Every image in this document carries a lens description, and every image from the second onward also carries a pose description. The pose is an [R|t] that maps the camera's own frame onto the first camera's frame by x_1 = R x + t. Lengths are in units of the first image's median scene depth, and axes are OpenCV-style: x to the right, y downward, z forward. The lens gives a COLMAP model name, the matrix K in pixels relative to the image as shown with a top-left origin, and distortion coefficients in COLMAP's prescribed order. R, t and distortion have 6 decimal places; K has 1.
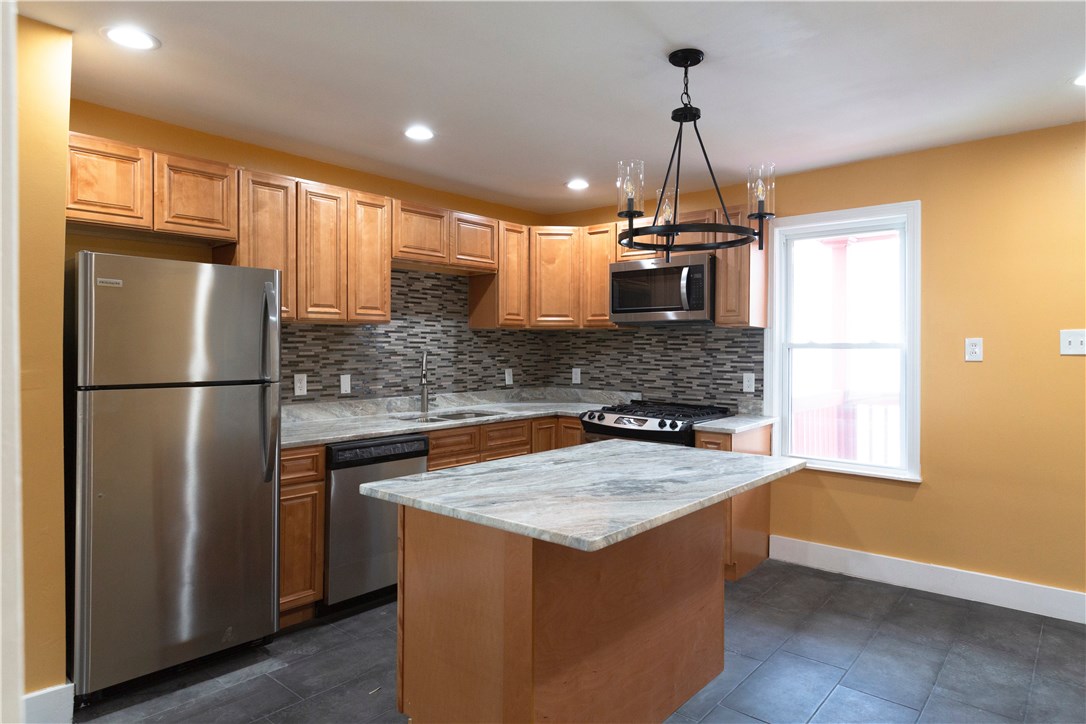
lens RADIAL K [[665.1, 0, 555.9], [0, 665.1, 340.3], [0, 0, 1]] dist [0.002617, -0.007039]
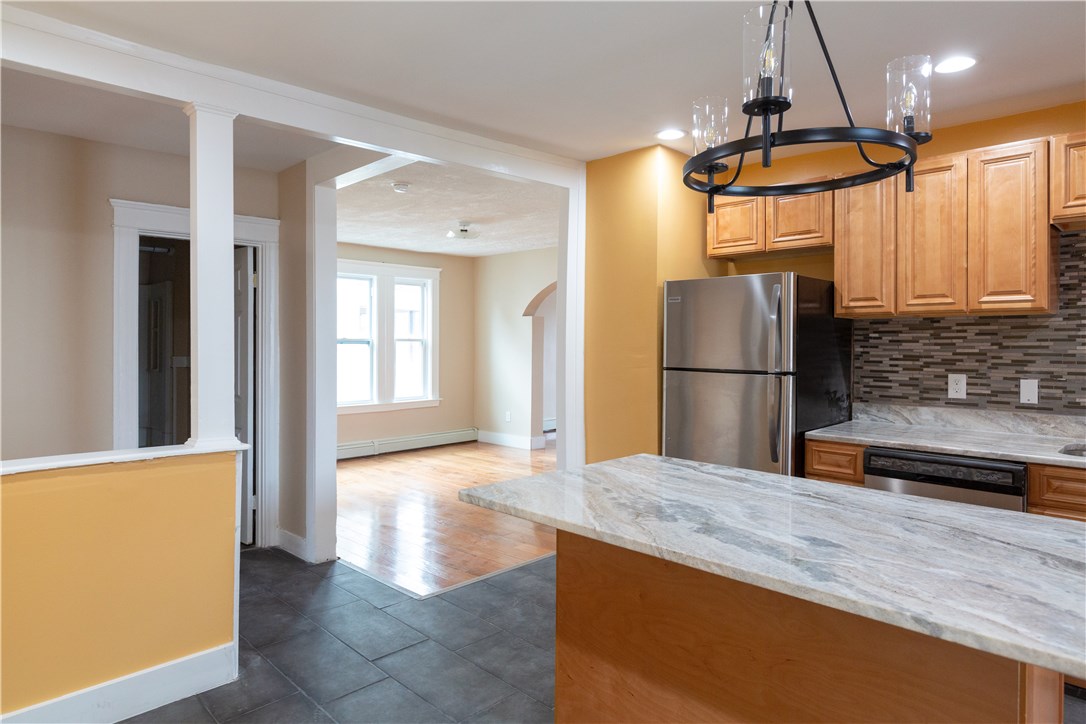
lens RADIAL K [[665.1, 0, 538.9], [0, 665.1, 344.5], [0, 0, 1]] dist [0.002617, -0.007039]
pose [[-0.104468, 0.000096, -0.994528, 0.522345], [0.003415, 0.999994, -0.000262, 0.009646], [0.994522, -0.003423, -0.104468, 0.520726]]
